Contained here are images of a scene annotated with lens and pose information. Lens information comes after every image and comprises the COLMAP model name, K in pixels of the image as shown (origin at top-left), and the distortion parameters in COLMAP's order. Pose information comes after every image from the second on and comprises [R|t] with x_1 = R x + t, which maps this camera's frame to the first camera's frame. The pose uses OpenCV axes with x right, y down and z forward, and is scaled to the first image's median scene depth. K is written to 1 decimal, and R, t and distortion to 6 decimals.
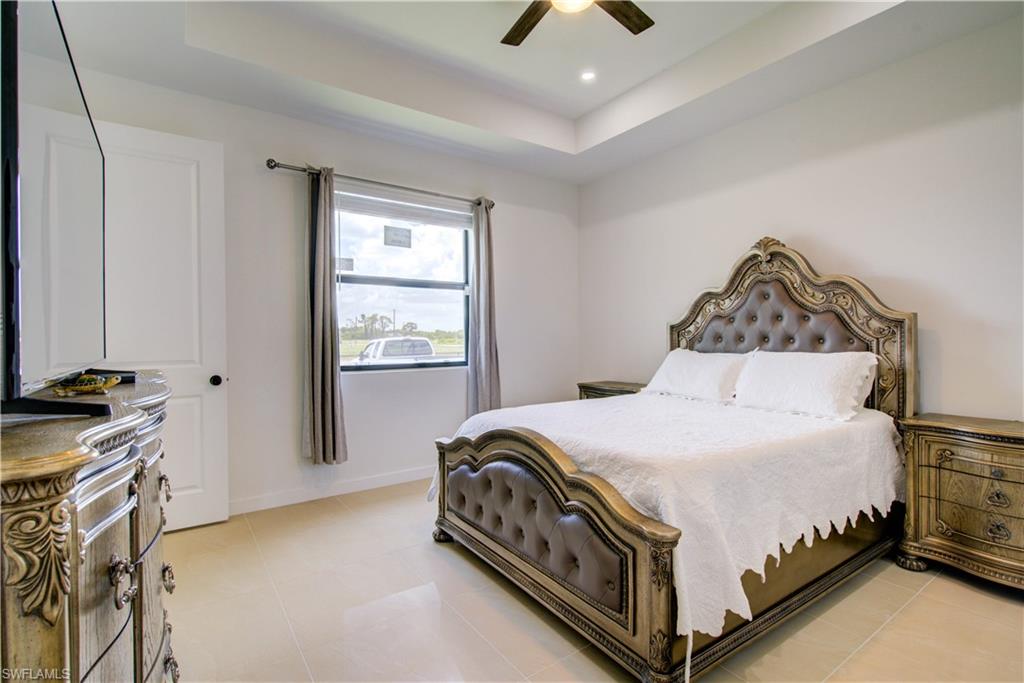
lens RADIAL K [[475.9, 0, 518.4], [0, 475.9, 340.6], [0, 0, 1]] dist [-0.000759, -0.000095]
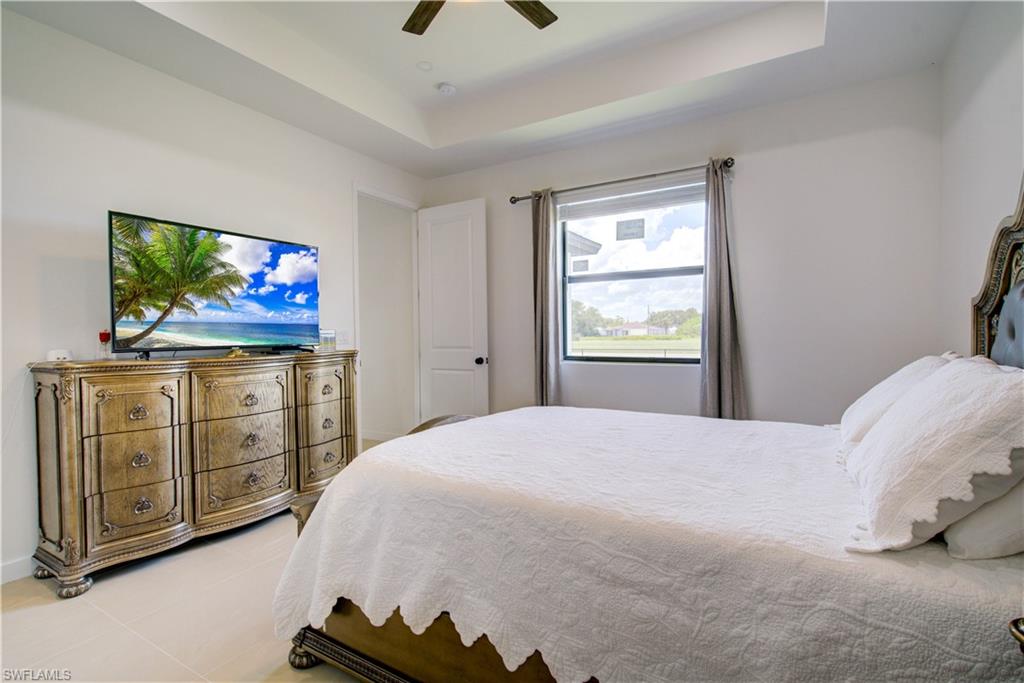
lens RADIAL K [[475.9, 0, 518.4], [0, 475.9, 340.6], [0, 0, 1]] dist [-0.000759, -0.000095]
pose [[0.422847, 0.012226, -0.906119, 0.571577], [0.001693, 0.999897, 0.014281, 0.000017], [0.906199, -0.007572, 0.422783, 0.376019]]
